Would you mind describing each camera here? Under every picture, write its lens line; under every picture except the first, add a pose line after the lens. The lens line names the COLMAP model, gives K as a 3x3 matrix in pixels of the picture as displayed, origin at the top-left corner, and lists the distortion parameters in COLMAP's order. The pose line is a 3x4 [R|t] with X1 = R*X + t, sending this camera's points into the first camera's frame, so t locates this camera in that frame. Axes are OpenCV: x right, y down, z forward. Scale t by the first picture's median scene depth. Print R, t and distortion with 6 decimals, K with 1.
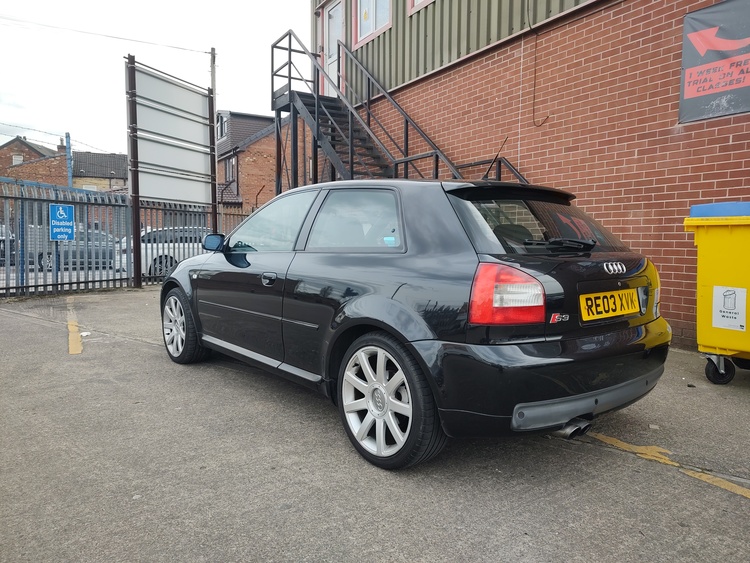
lens RADIAL K [[541.9, 0, 372.8], [0, 541.9, 275.1], [0, 0, 1]] dist [0.012481, -0.005040]
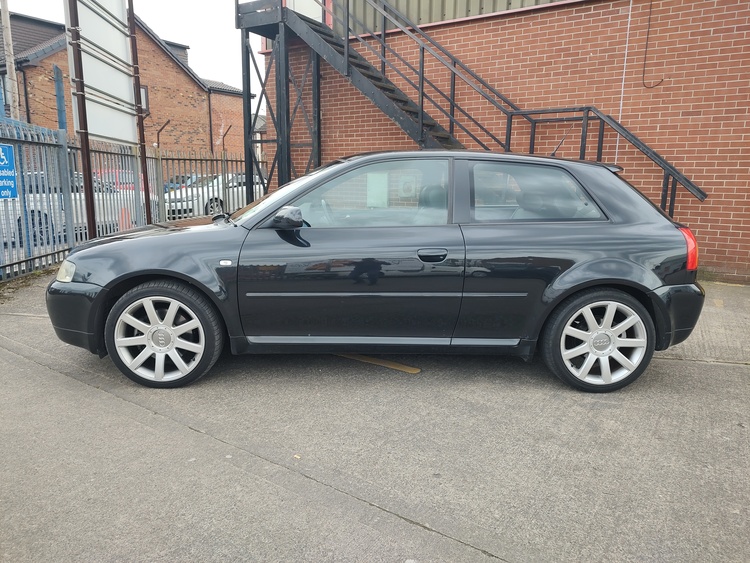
lens RADIAL K [[528.1, 0, 375.0], [0, 528.1, 281.5], [0, 0, 1]] dist [0.002621, -0.001811]
pose [[0.891041, -0.084952, 0.445902, -0.882194], [0.026760, 0.990454, 0.135225, -0.073526], [-0.453133, -0.108559, 0.884808, 0.392055]]
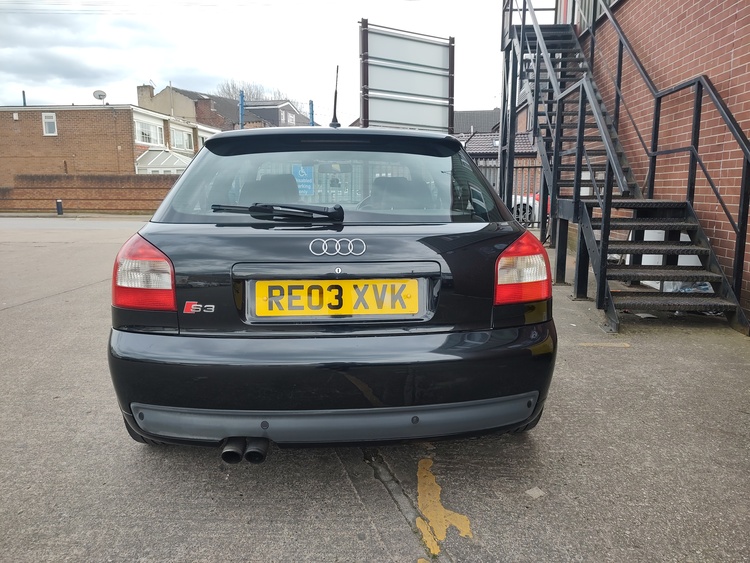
lens RADIAL K [[541.9, 0, 372.8], [0, 541.9, 275.1], [0, 0, 1]] dist [0.012481, -0.005040]
pose [[0.809513, 0.087370, -0.580565, 0.469426], [-0.035529, 0.994343, 0.100100, -0.025528], [0.586026, -0.060406, 0.808037, 0.246565]]
